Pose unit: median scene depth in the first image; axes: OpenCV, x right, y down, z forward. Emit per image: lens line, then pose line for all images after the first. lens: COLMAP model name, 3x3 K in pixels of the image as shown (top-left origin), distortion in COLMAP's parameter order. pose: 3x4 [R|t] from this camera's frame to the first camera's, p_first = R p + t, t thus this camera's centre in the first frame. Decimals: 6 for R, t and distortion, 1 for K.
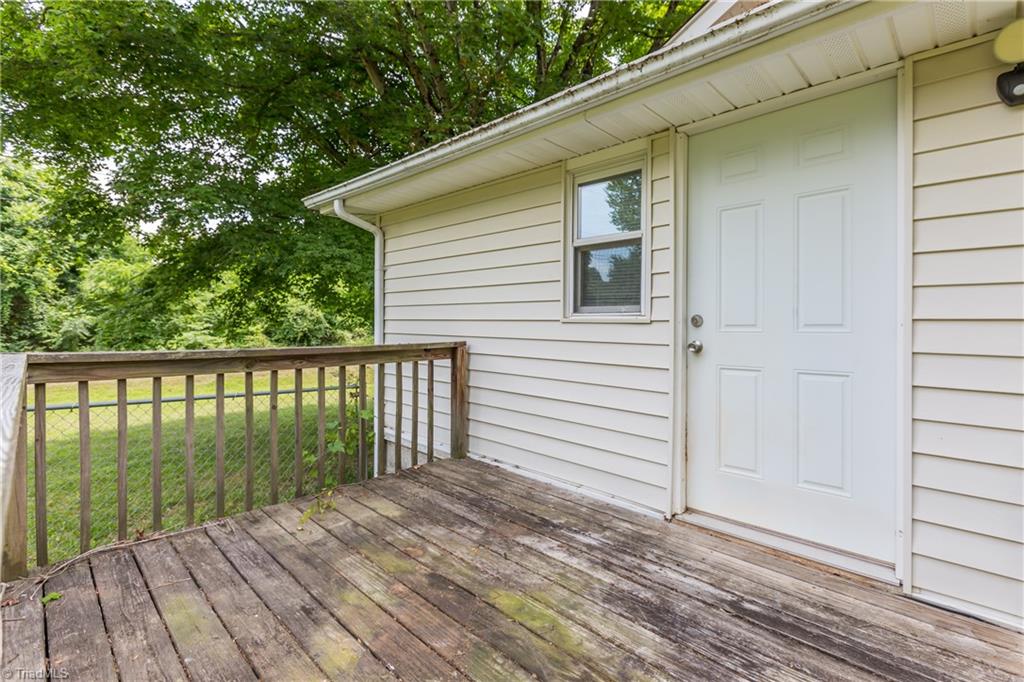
lens RADIAL K [[475.1, 0, 512.2], [0, 475.1, 325.4], [0, 0, 1]] dist [0.001359, 0.000224]
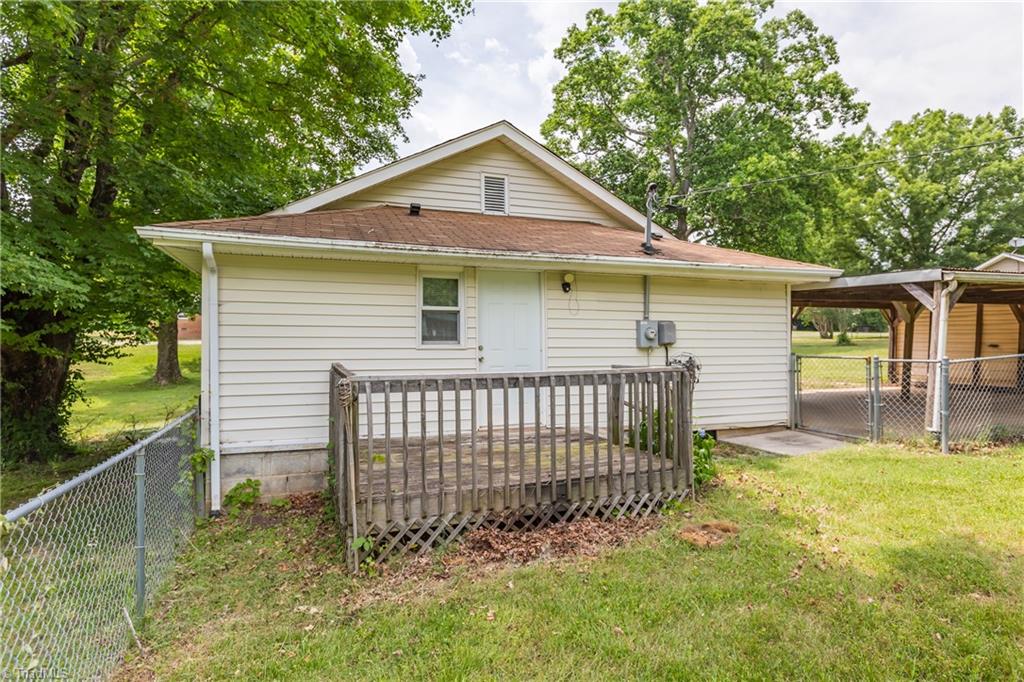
lens RADIAL K [[562.1, 0, 512.0], [0, 562.1, 341.0], [0, 0, 1]] dist [-0.001661, 0.001002]
pose [[0.414571, -0.009068, 0.909972, -2.340196], [0.004120, 0.999959, 0.008088, -0.073924], [-0.910008, 0.000397, 0.414591, -0.360427]]
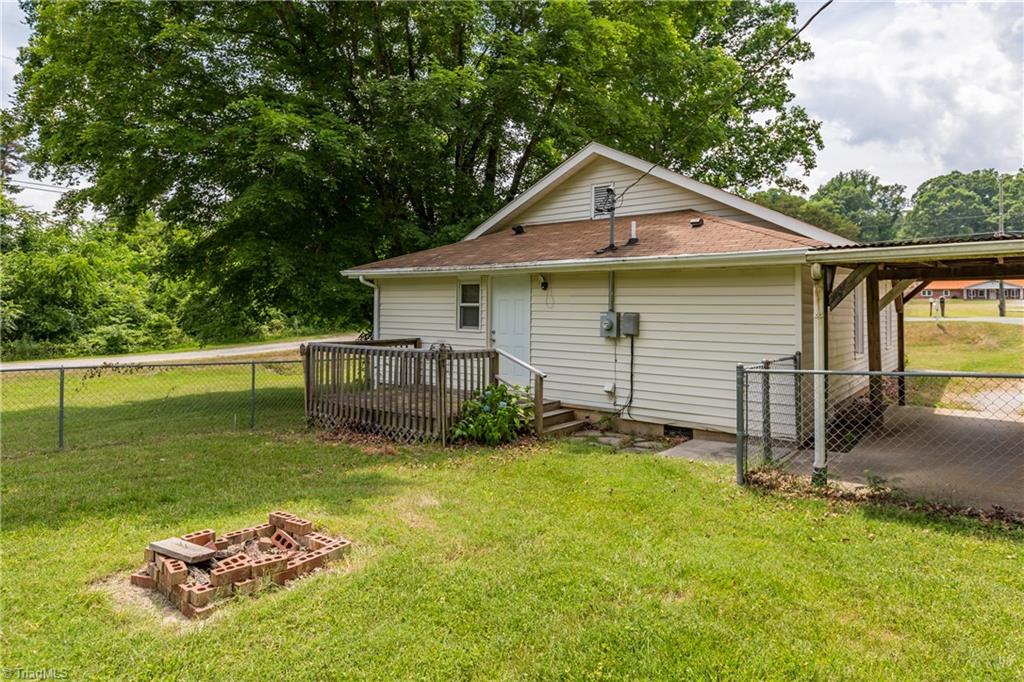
lens RADIAL K [[616.6, 0, 510.9], [0, 616.6, 300.0], [0, 0, 1]] dist [0.001447, 0.000213]
pose [[0.993404, 0.003263, 0.114619, 0.009718], [-0.001354, 0.999859, -0.016727, -0.181962], [-0.114657, 0.016462, 0.993269, -3.685247]]
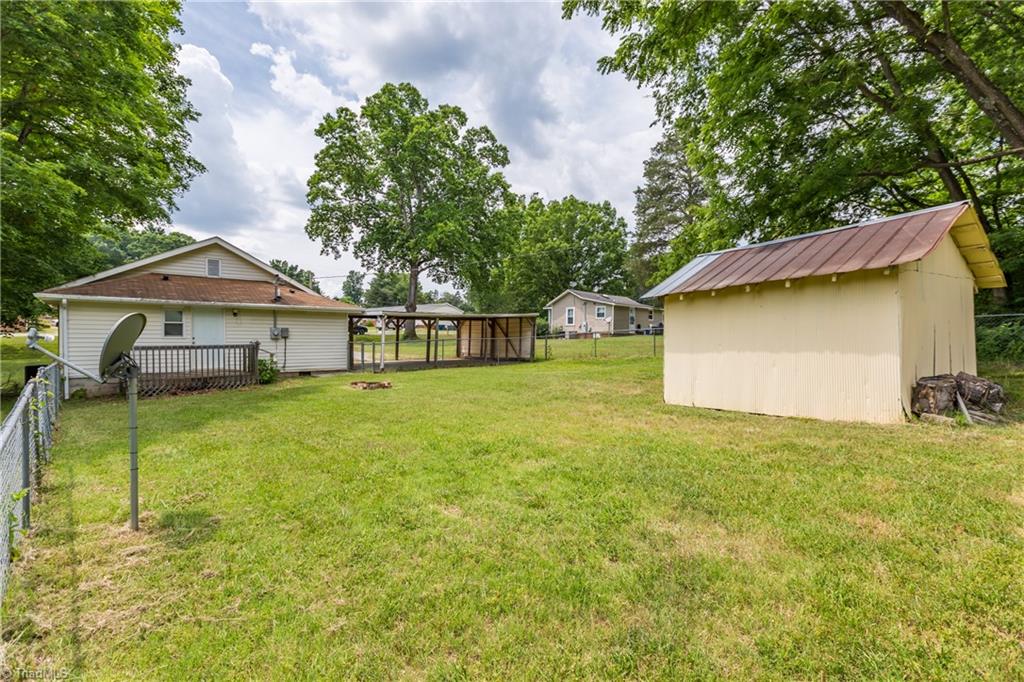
lens RADIAL K [[468.0, 0, 513.1], [0, 468.0, 350.4], [0, 0, 1]] dist [0.002697, 0.000330]
pose [[0.049080, -0.040780, 0.997962, -5.968653], [-0.006390, 0.999133, 0.041143, -0.140455], [-0.998774, -0.008396, 0.048777, -3.743056]]
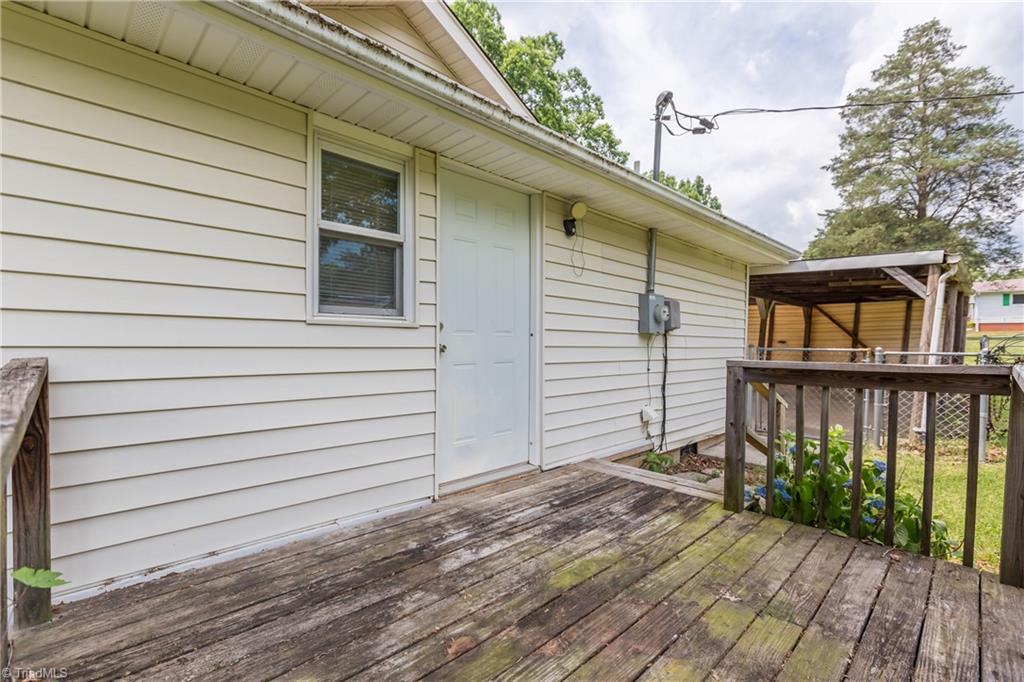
lens RADIAL K [[468.0, 0, 513.1], [0, 468.0, 350.4], [0, 0, 1]] dist [0.002697, 0.000330]
pose [[0.010800, -0.030619, 0.999473, -0.845437], [-0.013228, 0.999439, 0.030761, 0.012611], [-0.999854, -0.013553, 0.010389, 0.872426]]
